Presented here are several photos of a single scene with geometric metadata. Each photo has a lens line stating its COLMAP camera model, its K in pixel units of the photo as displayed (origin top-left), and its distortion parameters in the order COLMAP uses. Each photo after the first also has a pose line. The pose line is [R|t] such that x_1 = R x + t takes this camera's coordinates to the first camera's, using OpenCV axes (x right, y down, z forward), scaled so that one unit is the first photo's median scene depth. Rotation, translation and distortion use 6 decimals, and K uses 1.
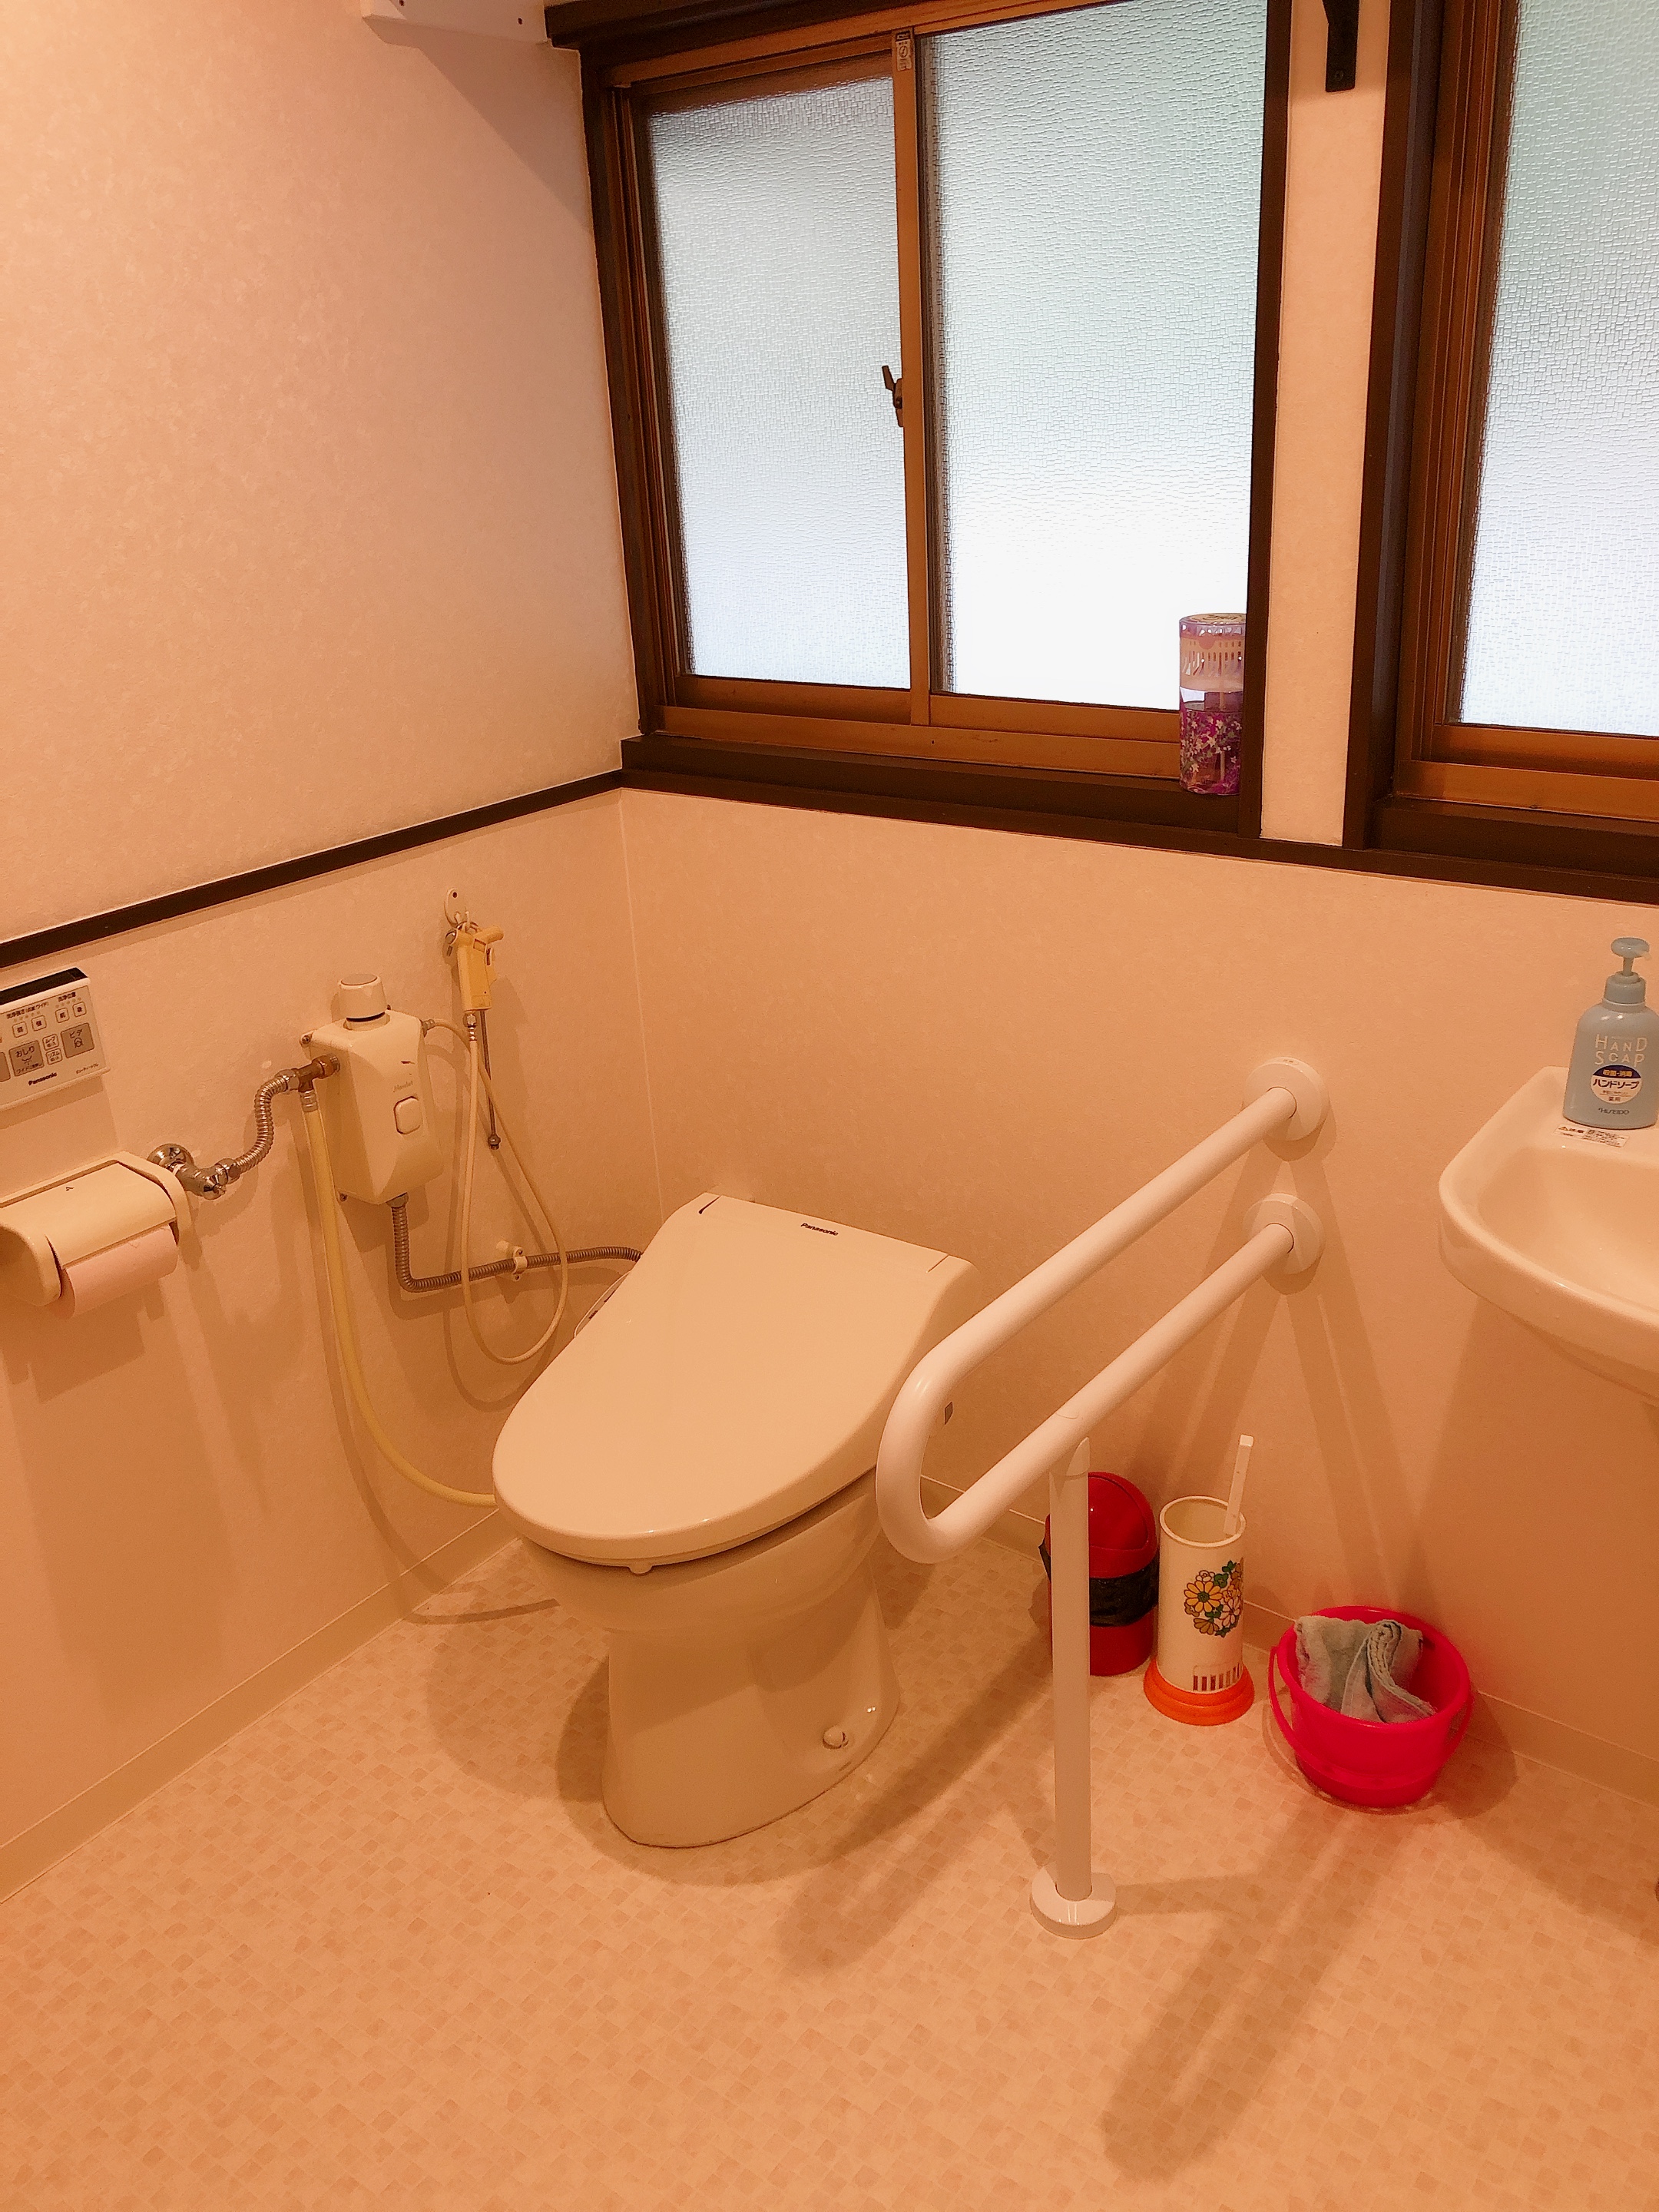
lens RADIAL K [[1791.4, 0, 822.9], [0, 1791.4, 1093.8], [0, 0, 1]] dist [0.002636, 0.006195]
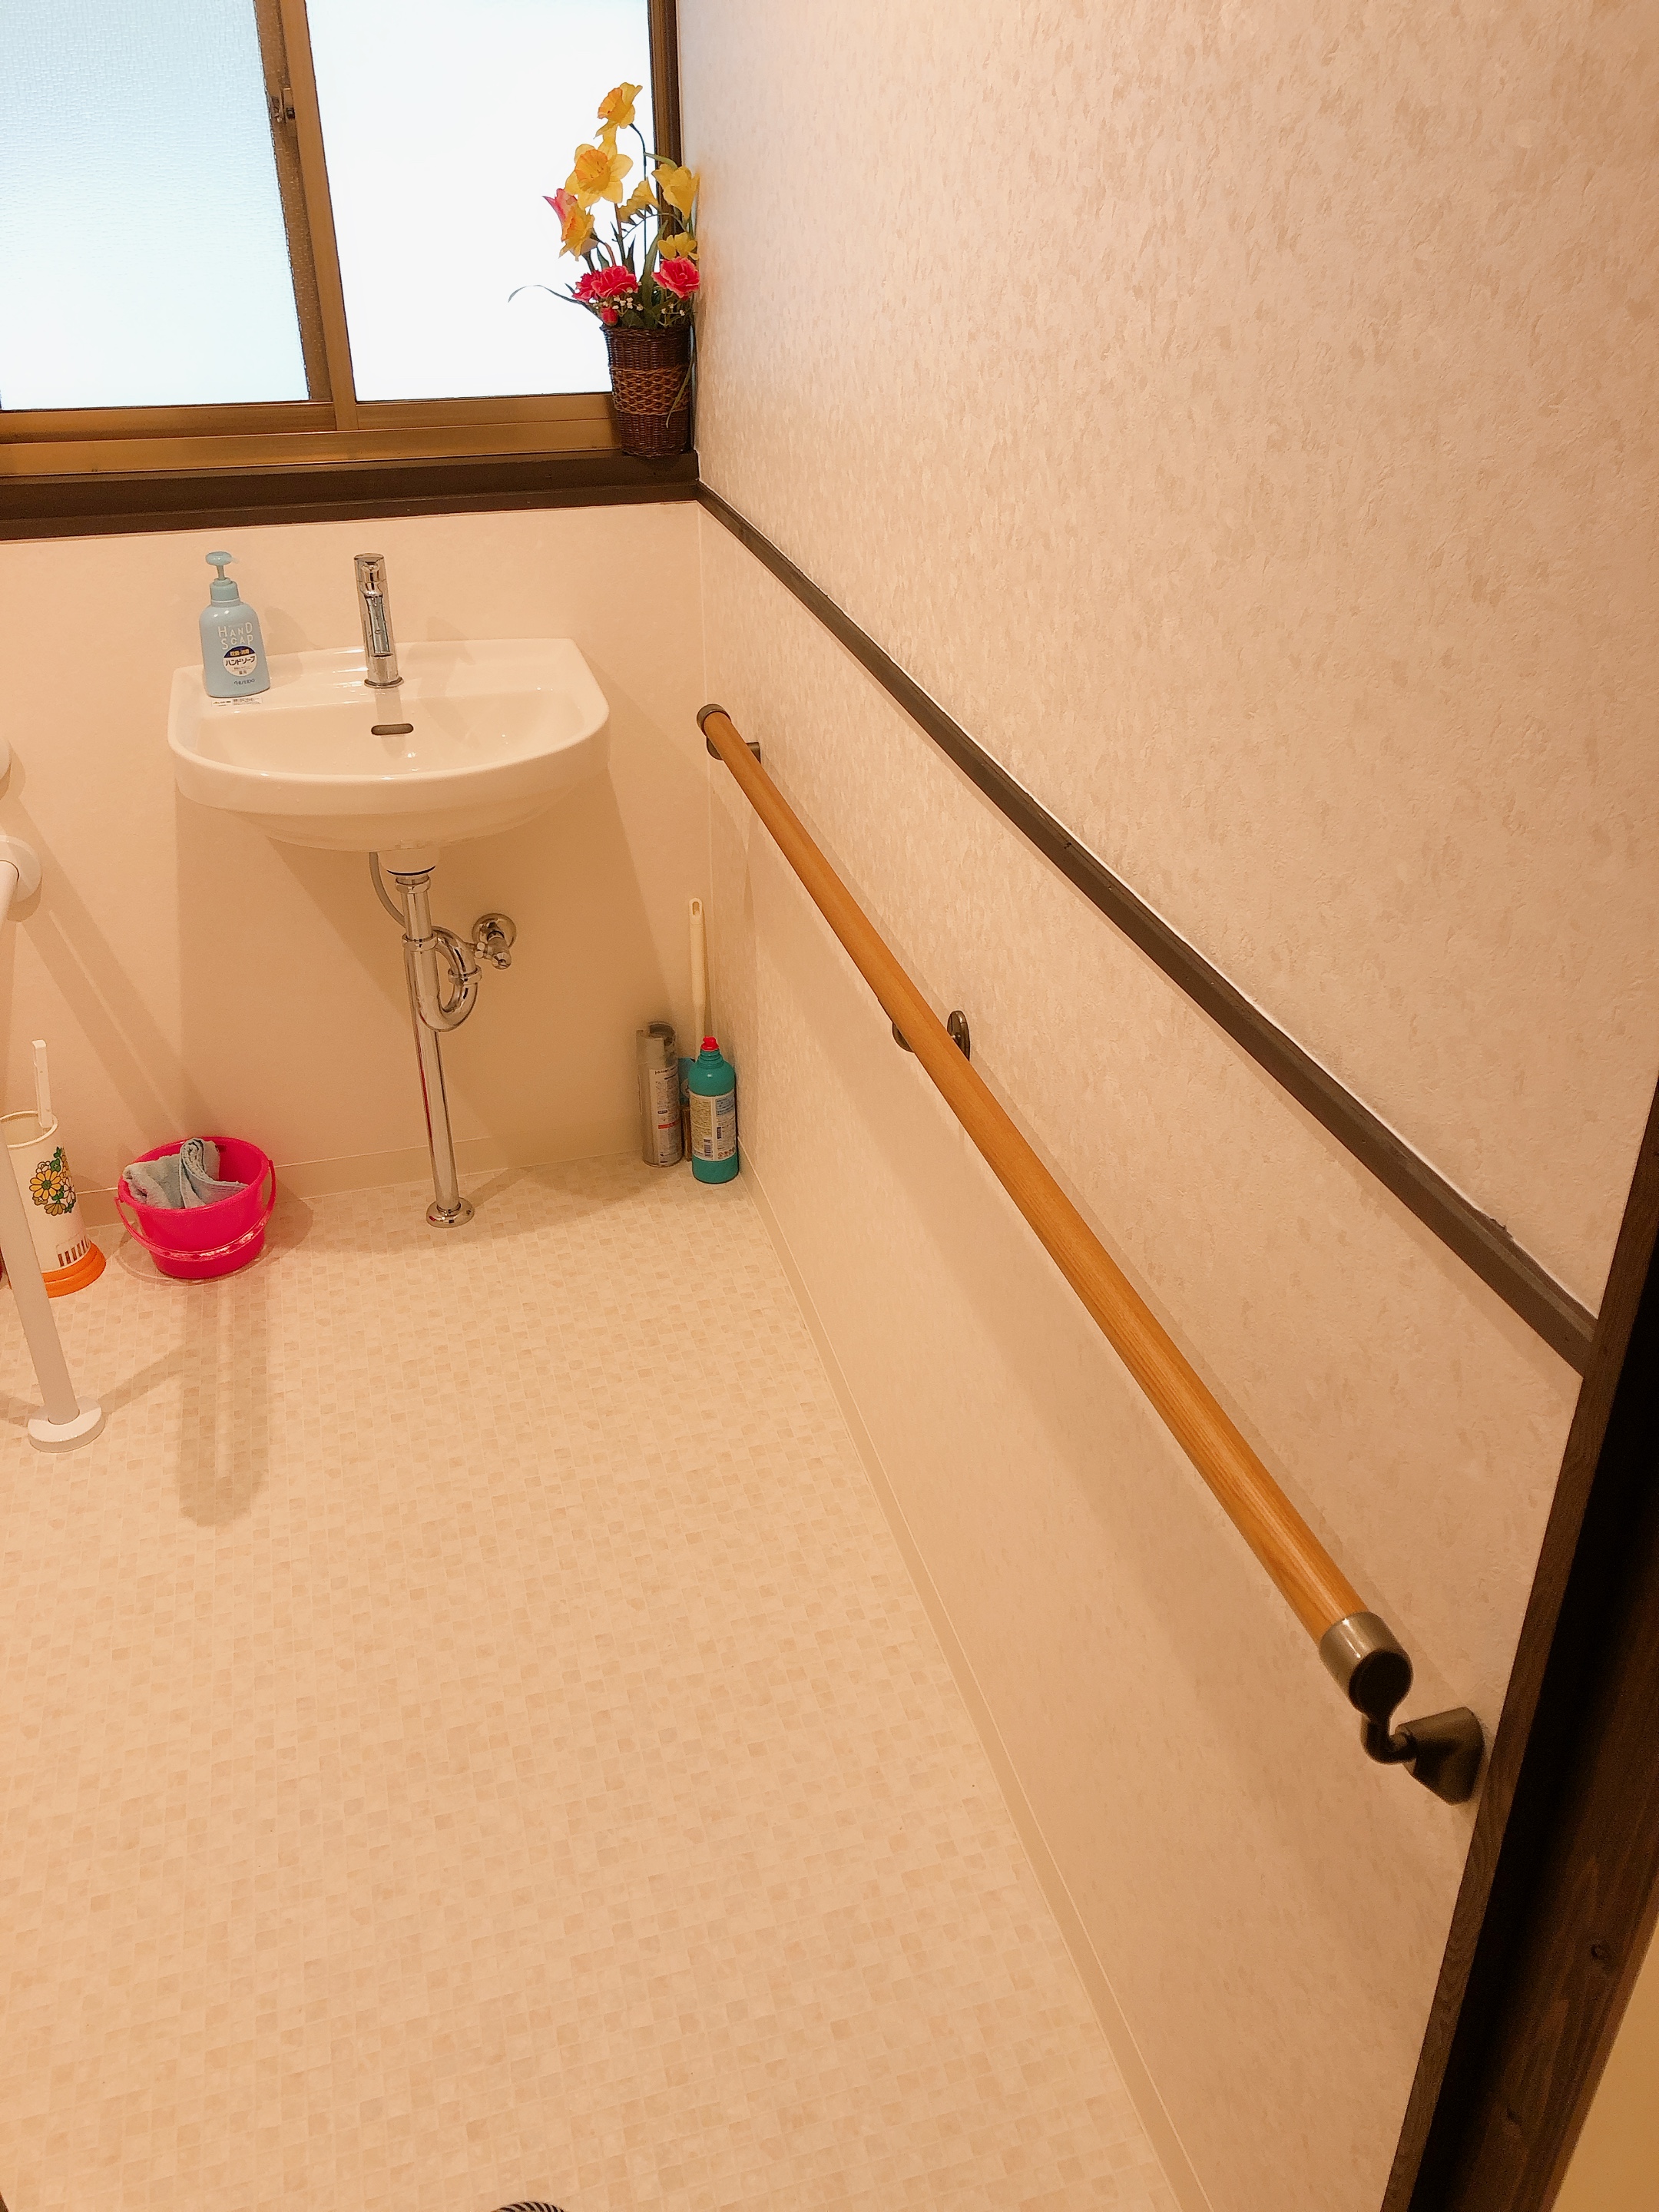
lens RADIAL K [[1791.4, 0, 828.1], [0, 1791.4, 1106.2], [0, 0, 1]] dist [0.002636, 0.006195]
pose [[0.608631, -0.363764, 0.705155, -0.334255], [0.263679, 0.930936, 0.252650, 0.073563], [-0.748359, 0.032164, 0.662513, -0.215178]]
